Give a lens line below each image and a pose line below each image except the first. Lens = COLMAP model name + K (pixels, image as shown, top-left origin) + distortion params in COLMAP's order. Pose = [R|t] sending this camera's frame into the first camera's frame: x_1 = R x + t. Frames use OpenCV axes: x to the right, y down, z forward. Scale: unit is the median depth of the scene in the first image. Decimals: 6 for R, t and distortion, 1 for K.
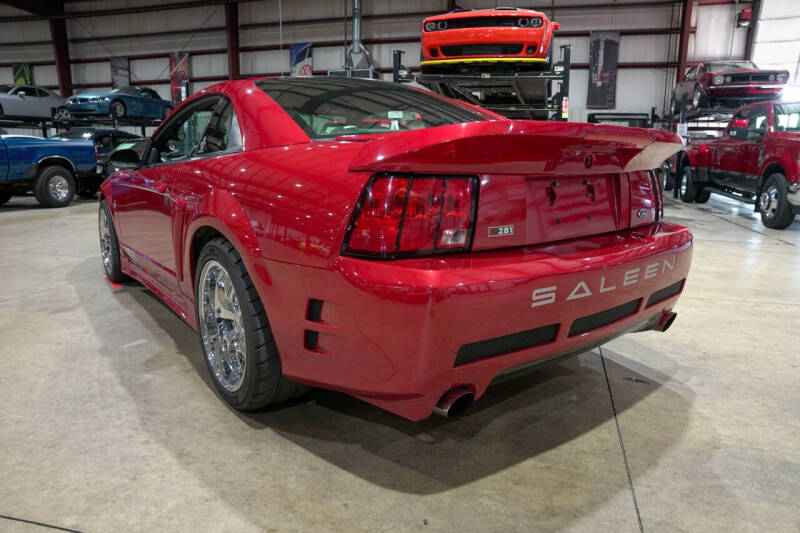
lens RADIAL K [[548.5, 0, 398.4], [0, 548.5, 266.0], [0, 0, 1]] dist [-0.131308, 0.097139]
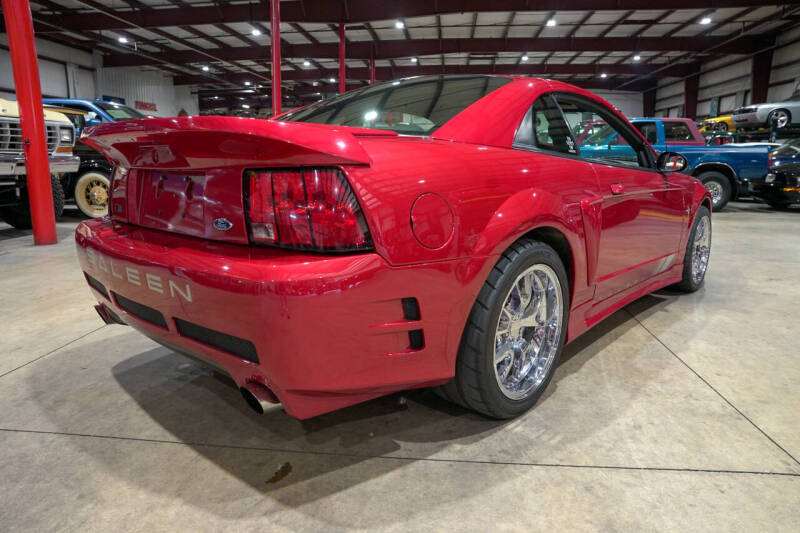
lens RADIAL K [[548.5, 0, 403.9], [0, 548.5, 262.3], [0, 0, 1]] dist [-0.131308, 0.097139]
pose [[0.179581, 0.187486, -0.965712, 1.287102], [-0.210796, 0.966203, 0.148382, -0.221825], [0.960893, 0.176922, 0.213033, 1.121716]]
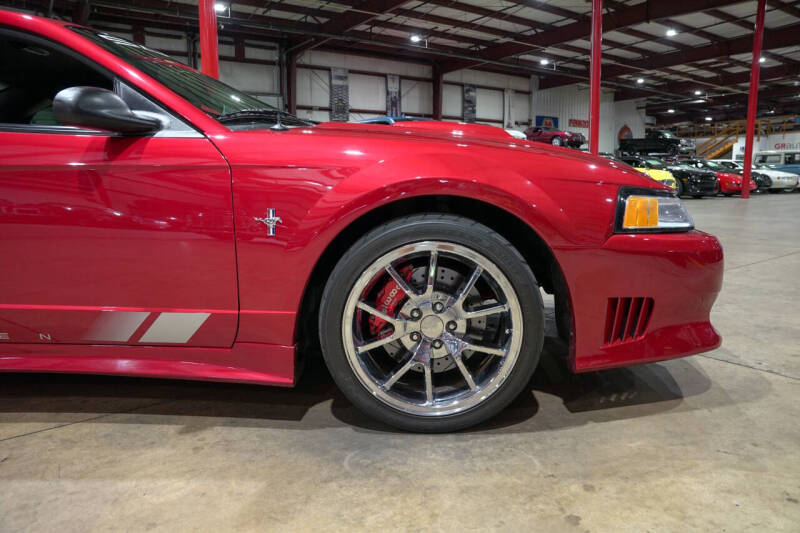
lens RADIAL K [[548.5, 0, 401.9], [0, 548.5, 262.4], [0, 0, 1]] dist [-0.131308, 0.097139]
pose [[-0.626893, 0.125695, -0.768899, 0.185242], [-0.152057, 0.948183, 0.278977, -0.507741], [0.764123, 0.291805, -0.575296, 2.968041]]
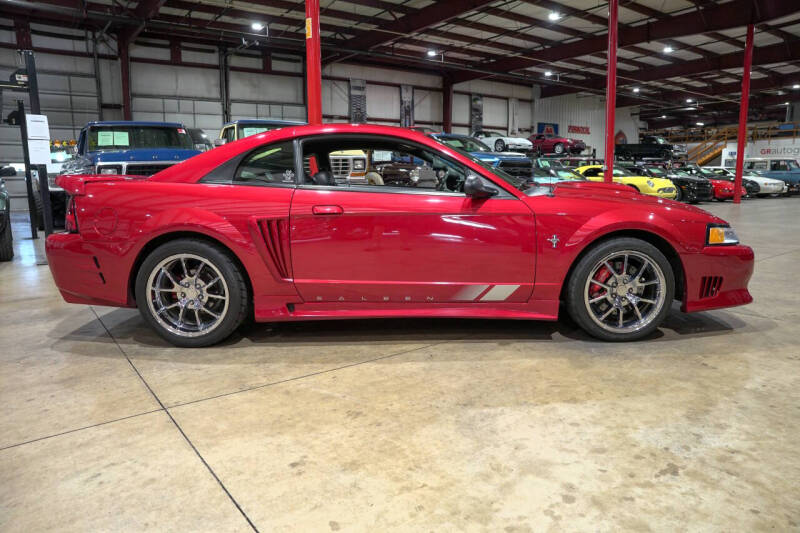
lens RADIAL K [[548.5, 0, 402.4], [0, 548.5, 265.5], [0, 0, 1]] dist [-0.131308, 0.097139]
pose [[-0.609932, 0.131712, -0.781431, 1.239685], [-0.155109, 0.947174, 0.280717, -0.633579], [0.777125, 0.292425, -0.557282, 2.943144]]
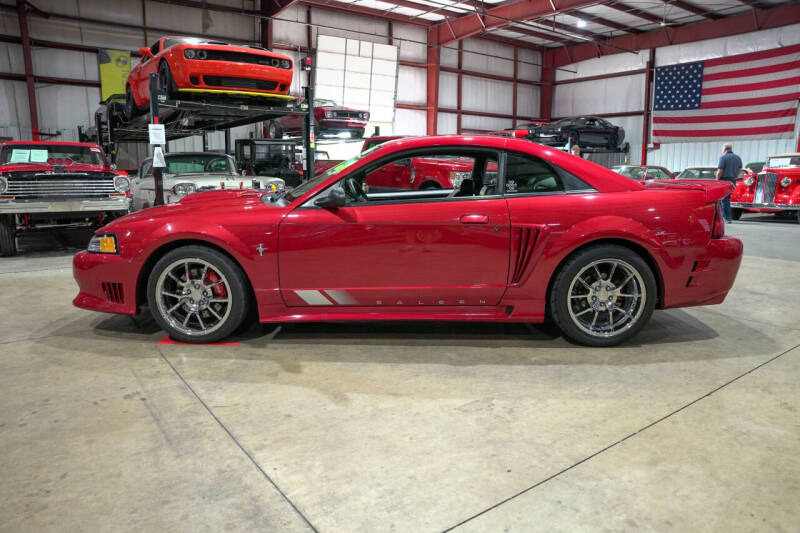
lens RADIAL K [[548.5, 0, 399.5], [0, 548.5, 266.4], [0, 0, 1]] dist [-0.131308, 0.097139]
pose [[0.622707, -0.138104, 0.770171, -2.035413], [0.159662, 0.986018, 0.047717, -0.169304], [-0.765992, 0.093253, 0.636051, 0.440848]]
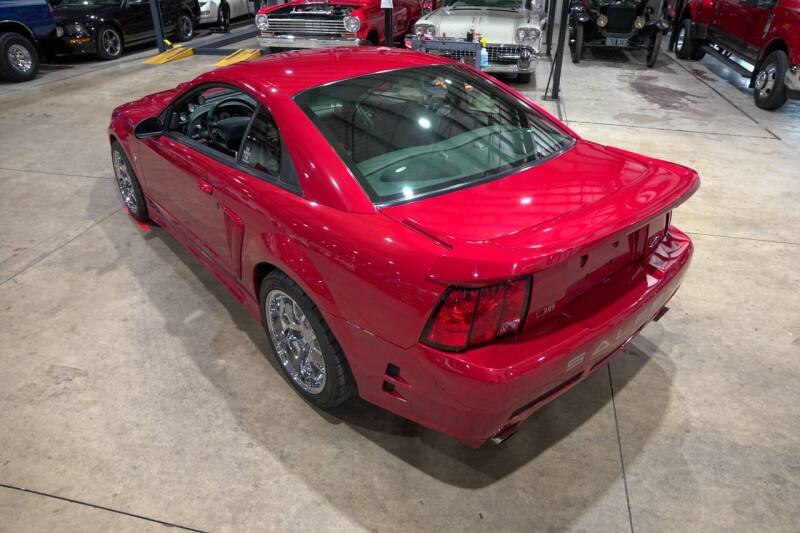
lens RADIAL K [[548.5, 0, 398.9], [0, 548.5, 269.2], [0, 0, 1]] dist [-0.131308, 0.097139]
pose [[0.998790, -0.027173, 0.040993, -0.148859], [0.012485, 0.946288, 0.323084, -0.432274], [-0.047570, -0.322181, 0.945482, -0.084827]]
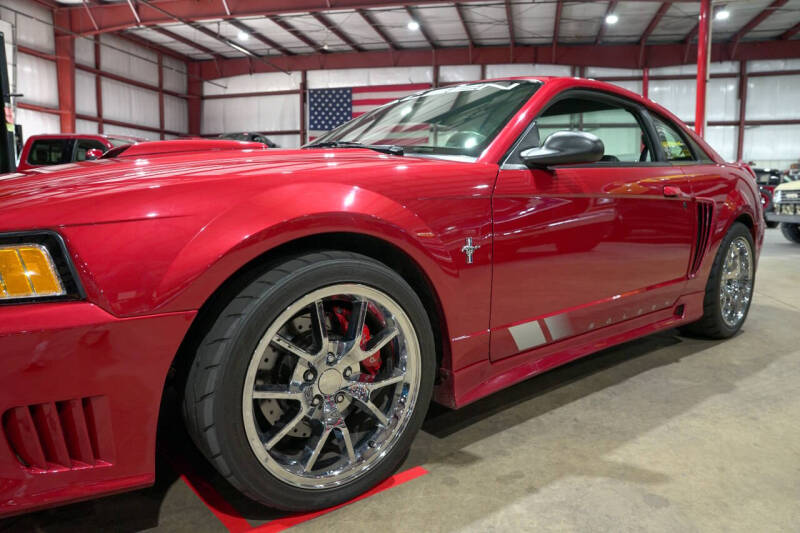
lens RADIAL K [[548.5, 0, 399.3], [0, 548.5, 268.0], [0, 0, 1]] dist [-0.131308, 0.097139]
pose [[-0.030920, -0.130917, 0.990911, -1.771527], [0.199126, 0.970705, 0.134461, -0.310545], [-0.979486, 0.201474, -0.003945, 1.957085]]
